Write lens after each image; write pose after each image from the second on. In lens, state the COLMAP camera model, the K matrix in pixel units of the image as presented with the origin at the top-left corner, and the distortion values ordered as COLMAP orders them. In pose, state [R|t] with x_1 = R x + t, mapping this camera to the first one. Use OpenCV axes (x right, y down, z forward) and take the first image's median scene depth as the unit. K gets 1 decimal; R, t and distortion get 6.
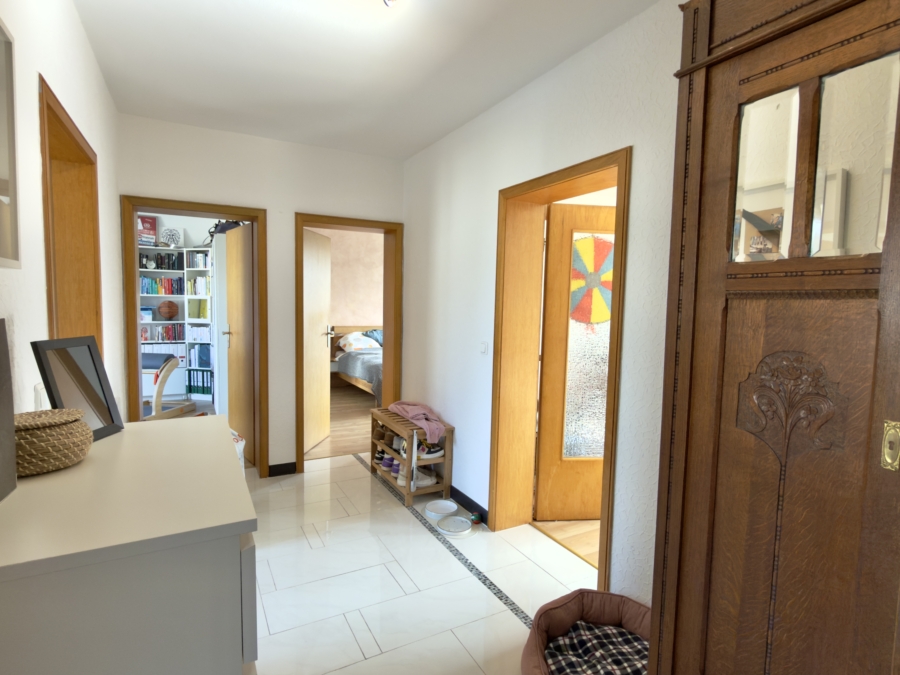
lens RADIAL K [[471.8, 0, 448.7], [0, 471.8, 338.4], [0, 0, 1]] dist [0.002616, -0.000486]
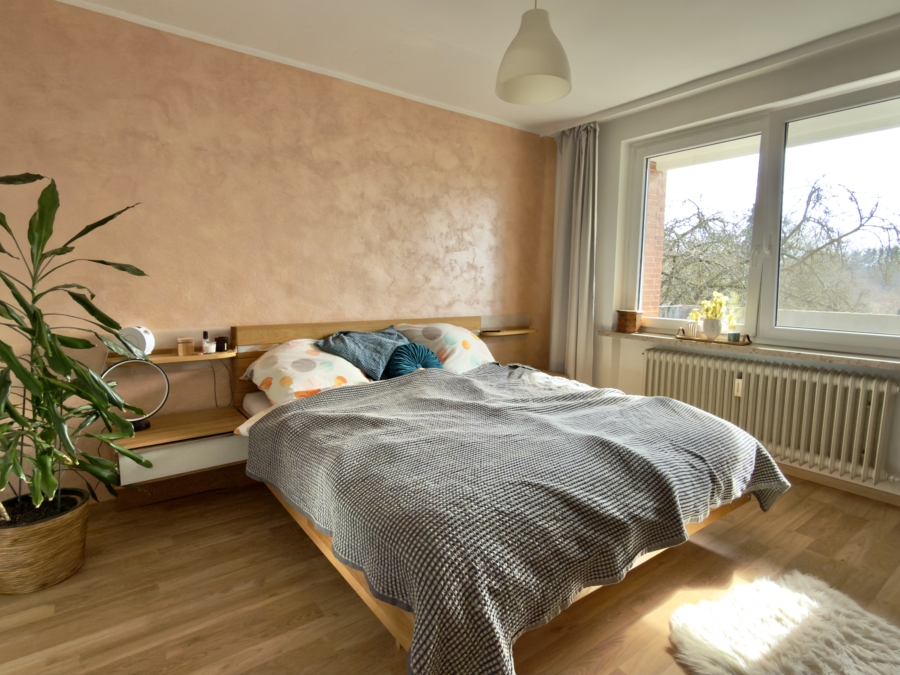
lens RADIAL K [[471.8, 0, 451.5], [0, 471.8, 334.9], [0, 0, 1]] dist [0.002616, -0.000486]
pose [[0.988465, -0.028351, 0.148773, -0.132562], [0.022718, 0.998964, 0.039428, -0.030815], [-0.149736, -0.035594, 0.988085, 0.615748]]
